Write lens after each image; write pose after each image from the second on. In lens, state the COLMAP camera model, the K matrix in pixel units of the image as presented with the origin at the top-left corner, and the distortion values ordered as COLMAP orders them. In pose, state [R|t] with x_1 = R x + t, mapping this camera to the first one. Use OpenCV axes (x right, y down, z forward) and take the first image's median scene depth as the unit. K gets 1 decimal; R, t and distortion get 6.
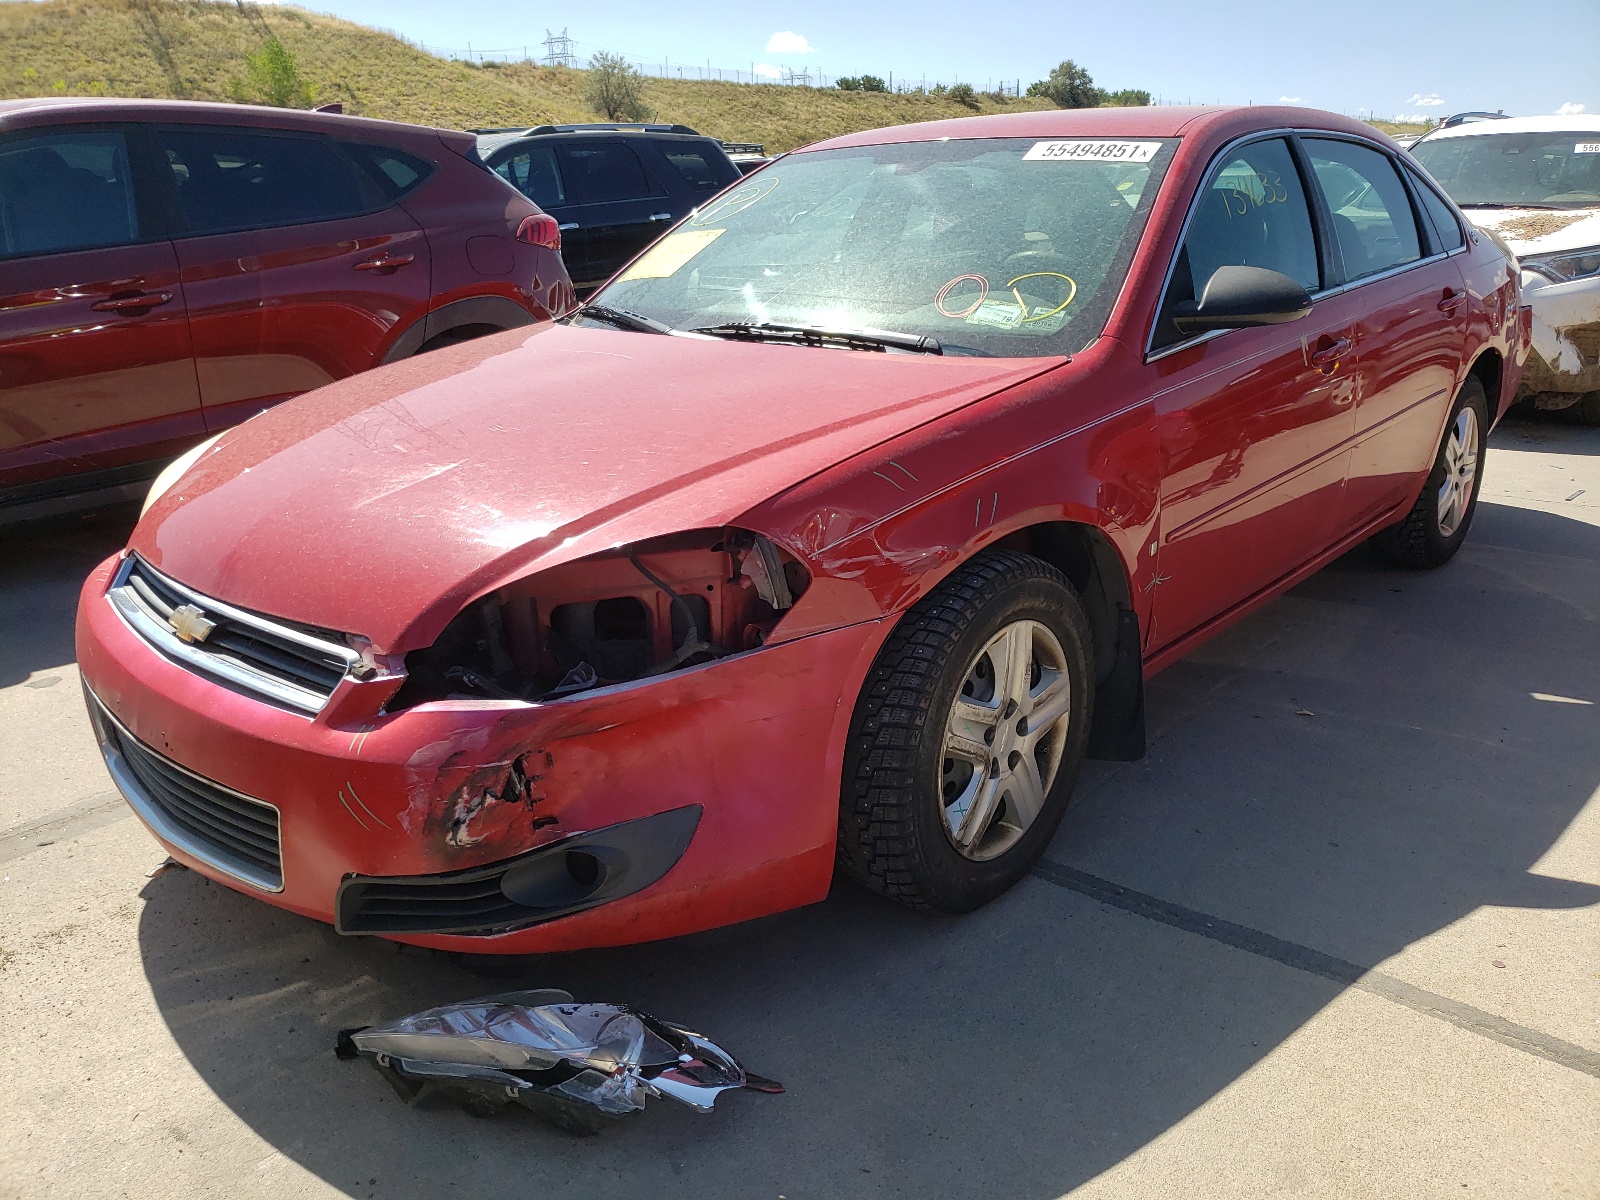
lens RADIAL K [[1155.1, 0, 800.0], [0, 1155.1, 600.0], [0, 0, 1]] dist [0.002683, 0.004296]
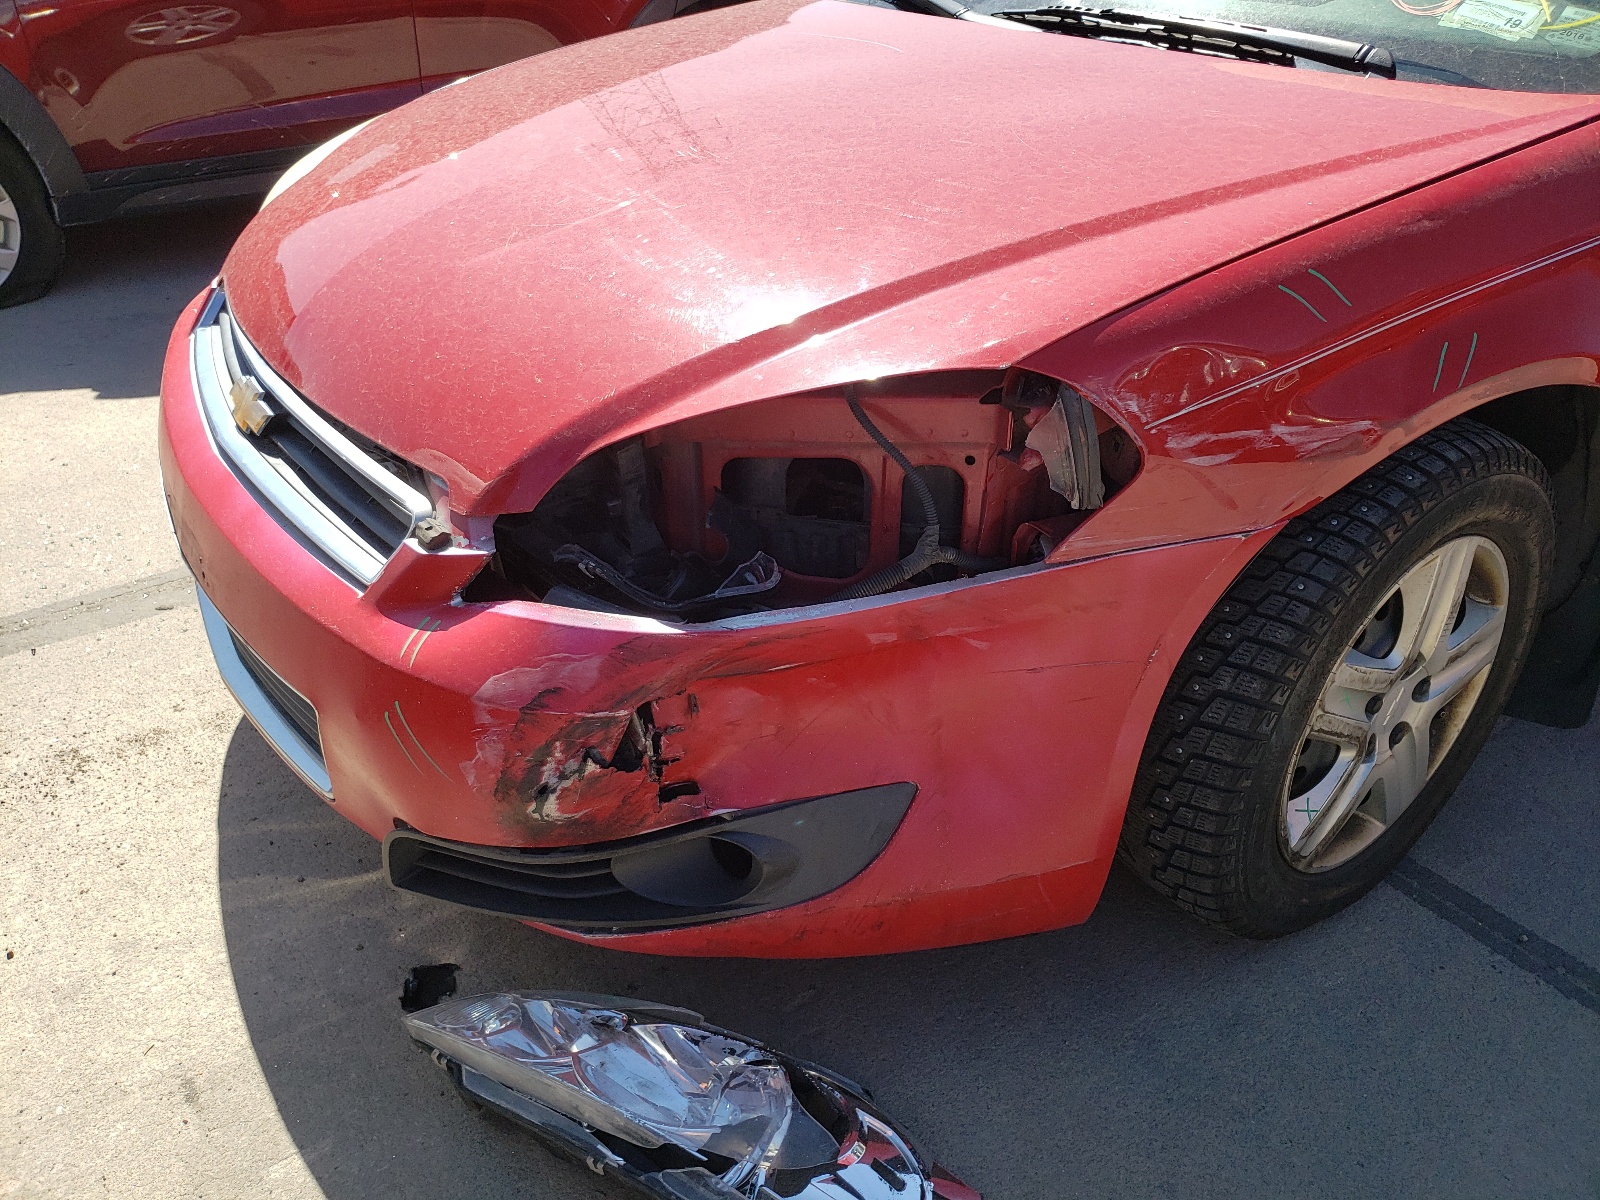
lens RADIAL K [[1272.3, 0, 800.0], [0, 1272.3, 600.0], [0, 0, 1]] dist [0.042123, -0.061010]
pose [[0.973114, 0.141533, -0.181709, -0.032334], [-0.102892, 0.972956, 0.206810, -0.065662], [0.206065, -0.182553, 0.961359, 0.297458]]
